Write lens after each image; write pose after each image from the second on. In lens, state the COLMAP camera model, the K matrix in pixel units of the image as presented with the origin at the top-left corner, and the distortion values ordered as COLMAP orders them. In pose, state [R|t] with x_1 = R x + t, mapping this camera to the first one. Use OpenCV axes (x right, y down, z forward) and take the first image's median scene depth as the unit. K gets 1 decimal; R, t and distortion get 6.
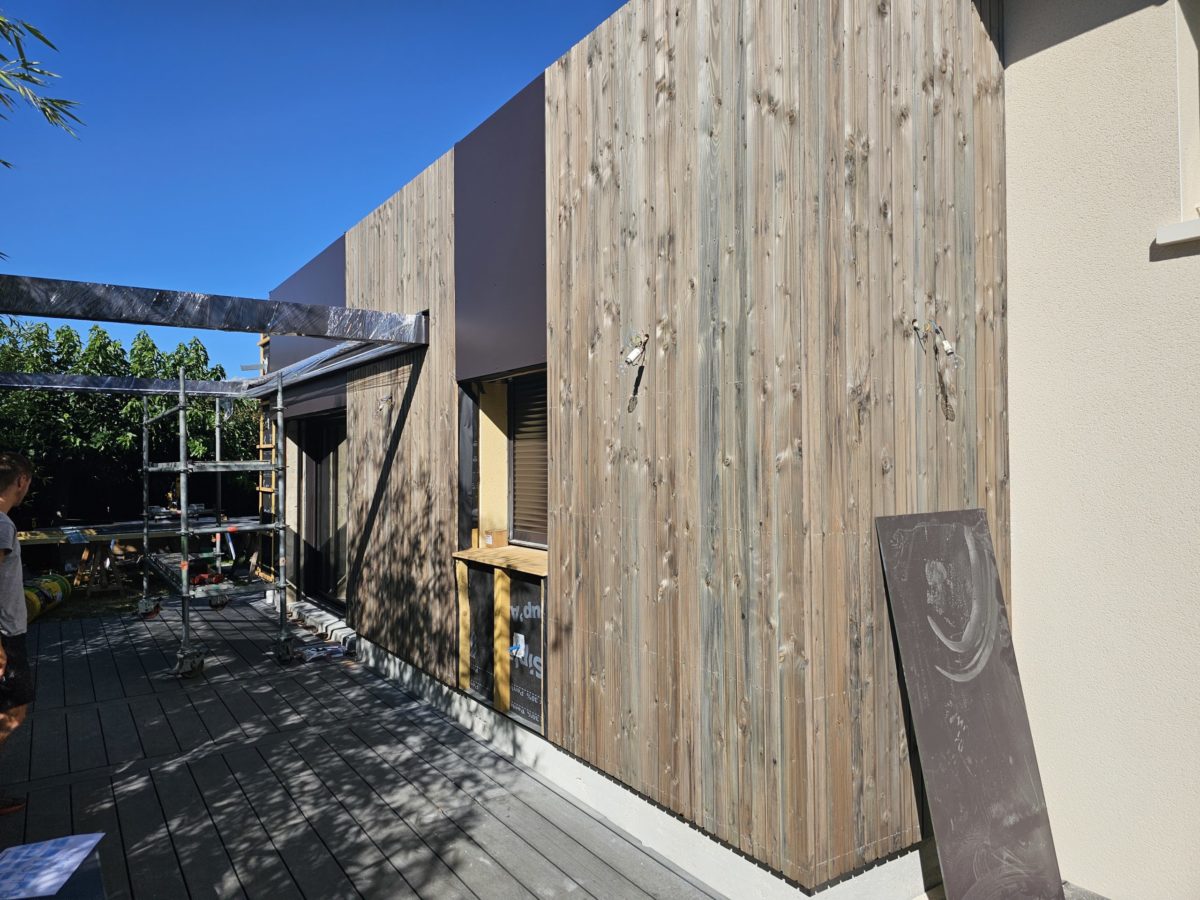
lens RADIAL K [[805.3, 0, 600.0], [0, 805.3, 450.0], [0, 0, 1]] dist [0.025695, -0.004015]
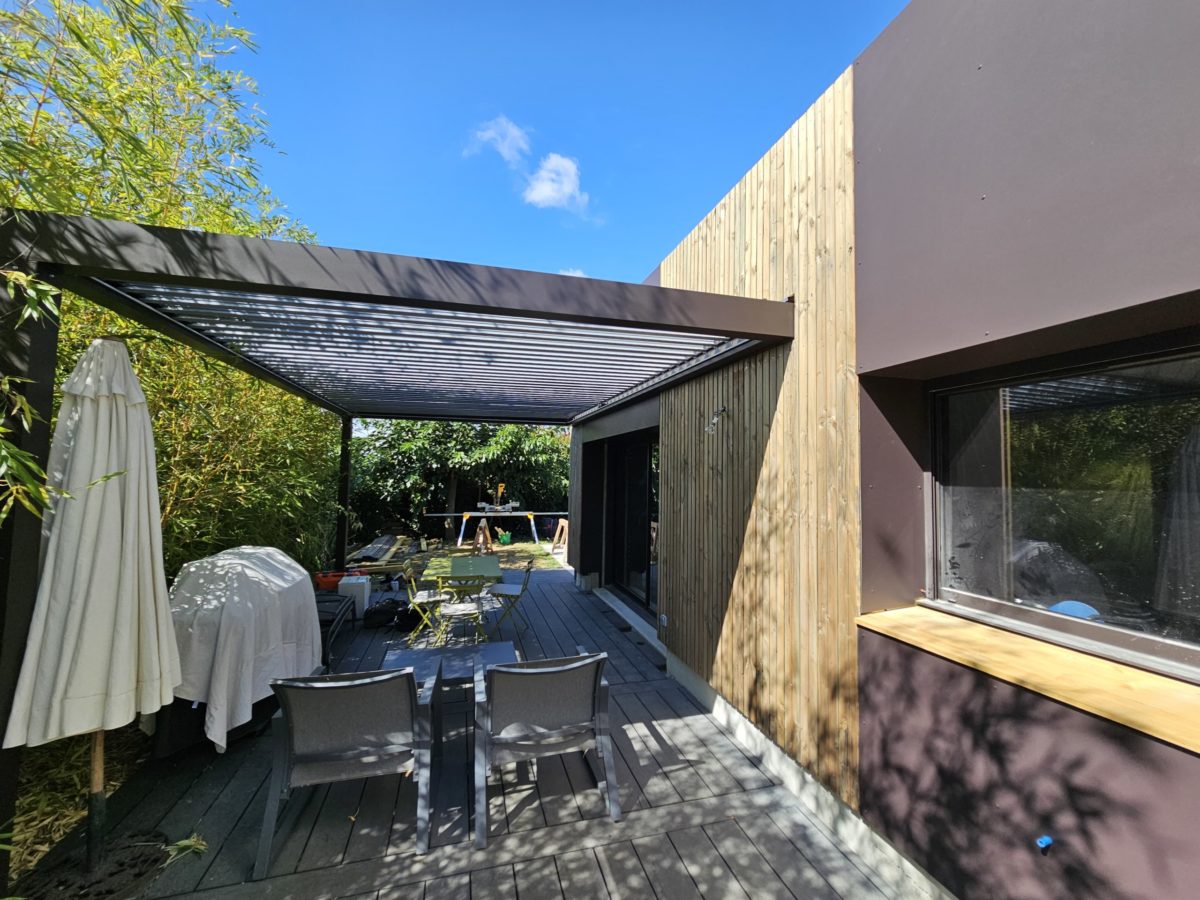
lens RADIAL K [[490.5, 0, 600.0], [0, 490.5, 450.0], [0, 0, 1]] dist [-0.001051, -0.000160]
pose [[0.950260, 0.010915, -0.311267, -0.256367], [-0.023417, 0.999061, -0.036457, 0.002426], [0.310577, 0.041932, 0.949623, 0.513123]]
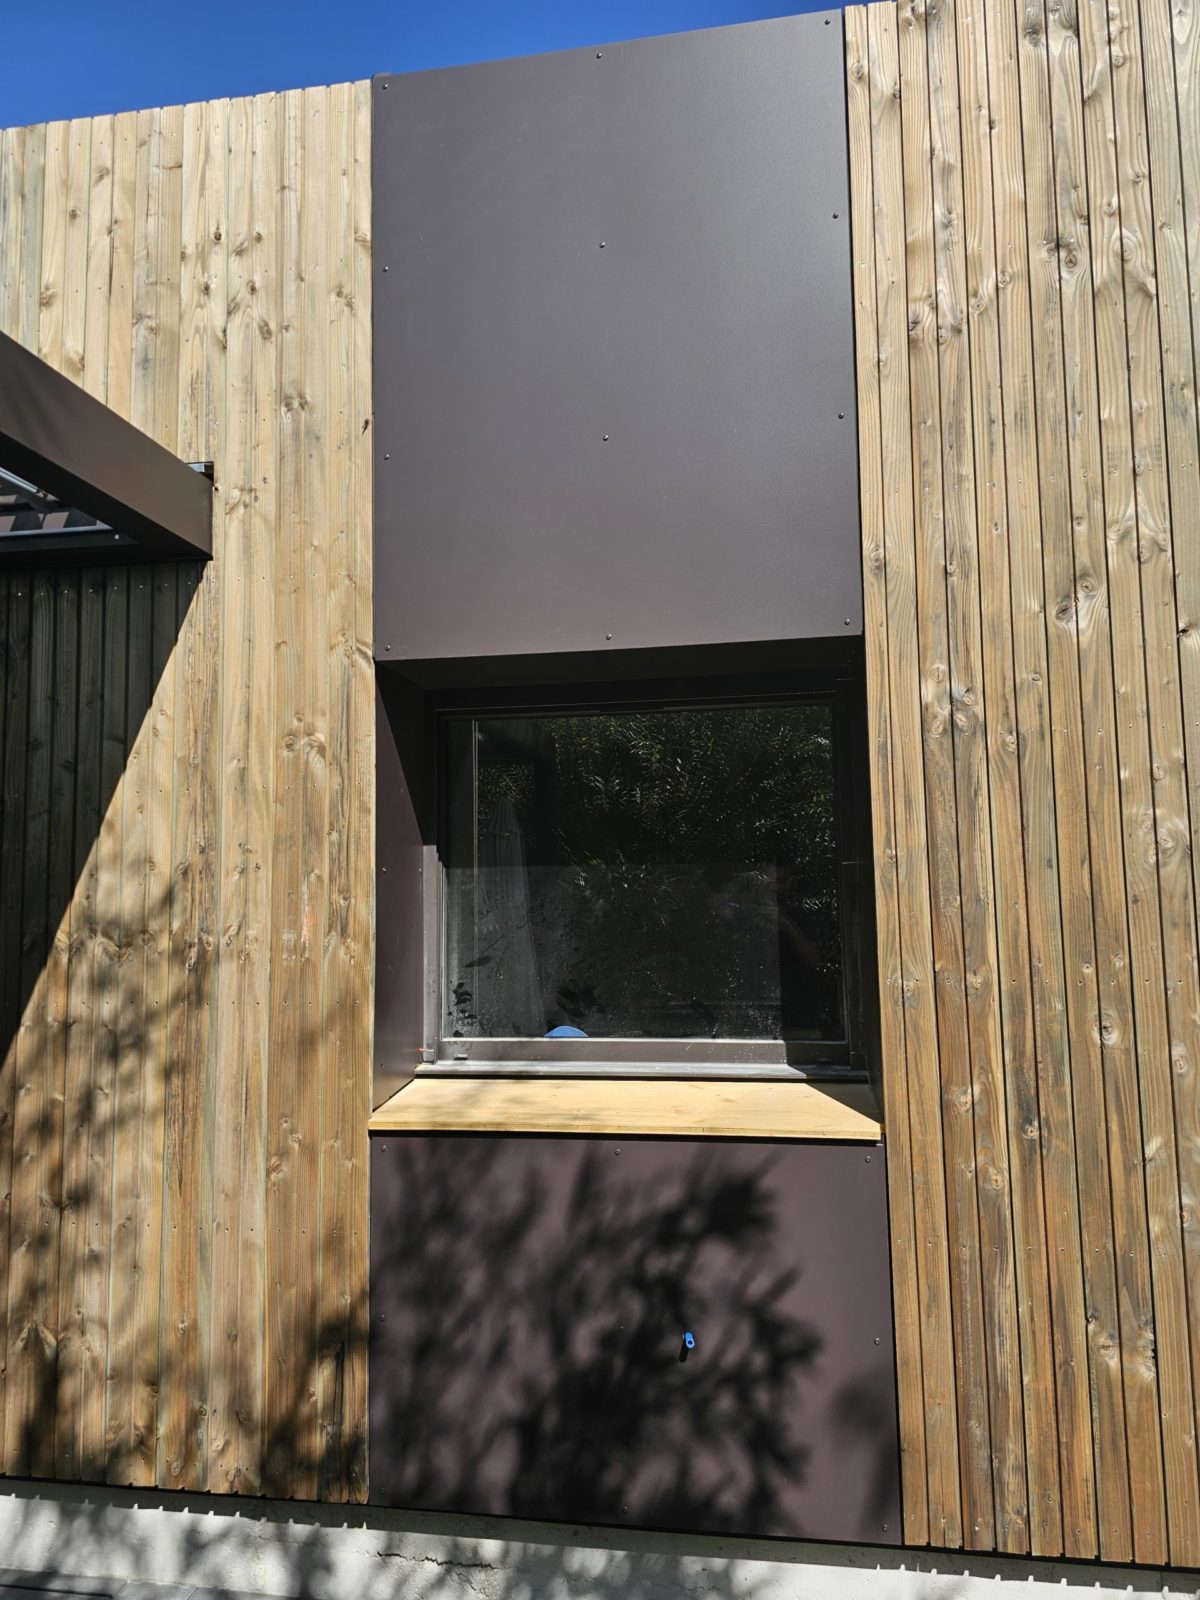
lens RADIAL K [[1073.8, 0, 600.0], [0, 1073.8, 800.0], [0, 0, 1]] dist [0.025695, -0.004015]
pose [[0.681710, 0.054076, 0.729621, -0.470193], [0.002136, 0.997113, -0.075896, 0.019101], [-0.731619, 0.053298, 0.679627, 0.572436]]
